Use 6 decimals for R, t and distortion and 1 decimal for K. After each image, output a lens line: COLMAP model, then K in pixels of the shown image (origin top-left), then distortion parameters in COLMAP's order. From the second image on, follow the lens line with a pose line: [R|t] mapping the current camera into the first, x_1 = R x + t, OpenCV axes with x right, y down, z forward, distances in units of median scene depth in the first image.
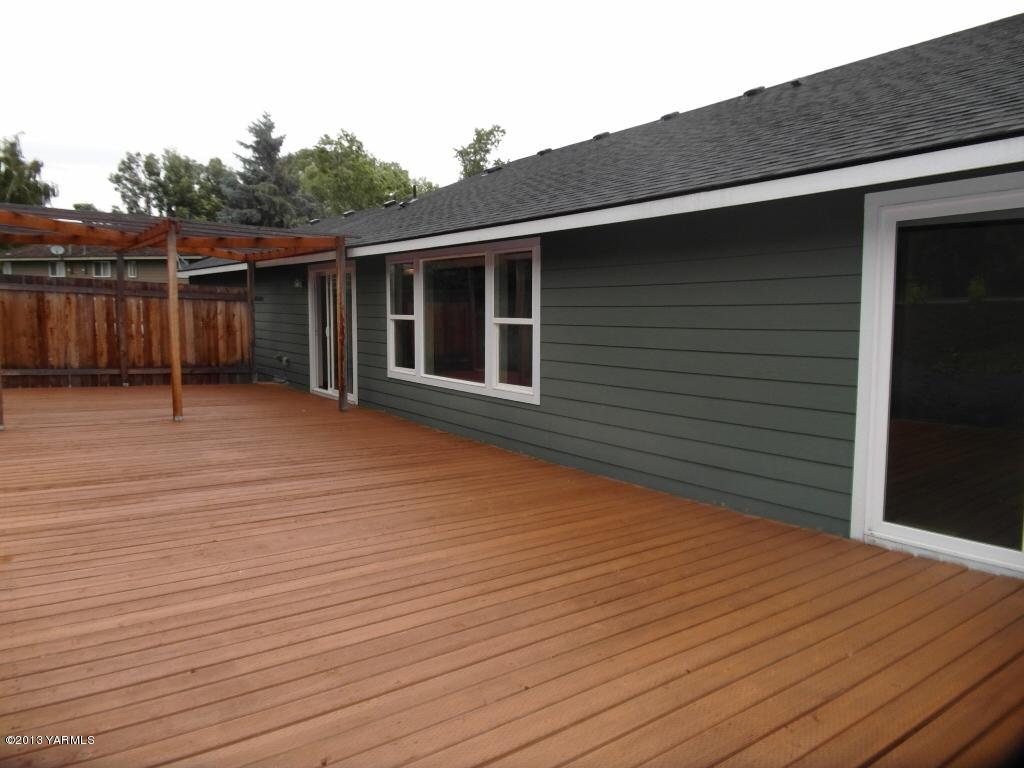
lens RADIAL K [[687.1, 0, 513.6], [0, 687.1, 384.3], [0, 0, 1]] dist [-0.001032, 0.000267]
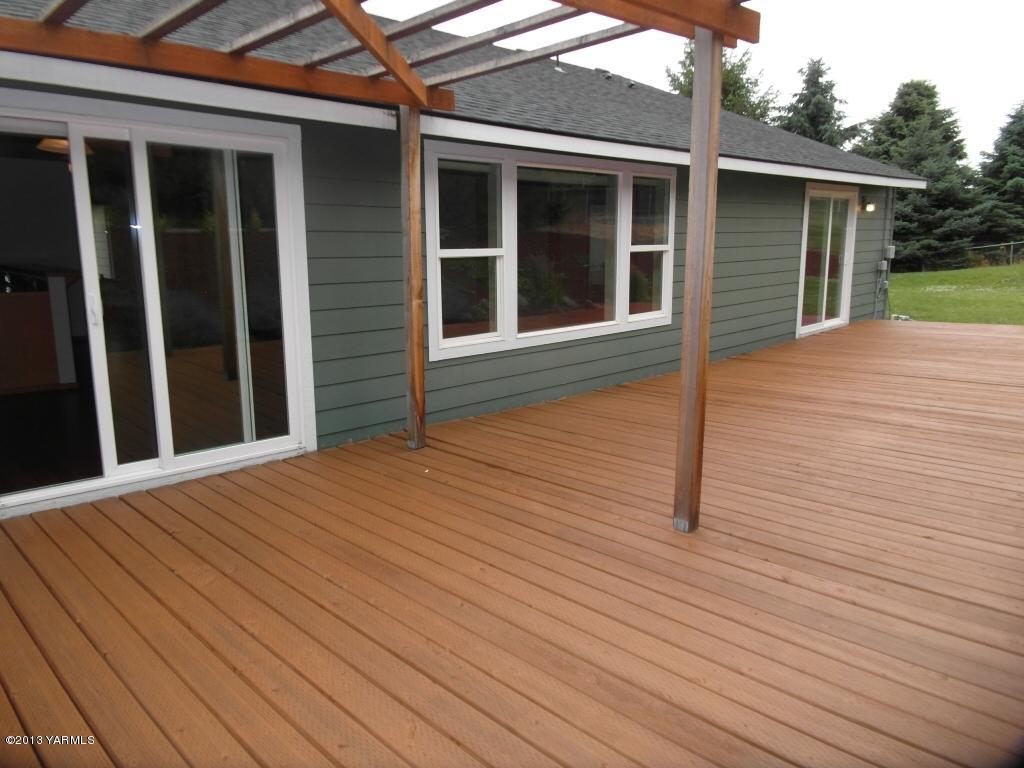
lens RADIAL K [[726.5, 0, 511.7], [0, 726.5, 383.7], [0, 0, 1]] dist [-0.005735, -0.009265]
pose [[-0.146344, -0.202312, 0.968325, -0.955554], [0.111763, 0.969215, 0.219389, -0.143391], [-0.982900, 0.140329, -0.119228, 1.253626]]
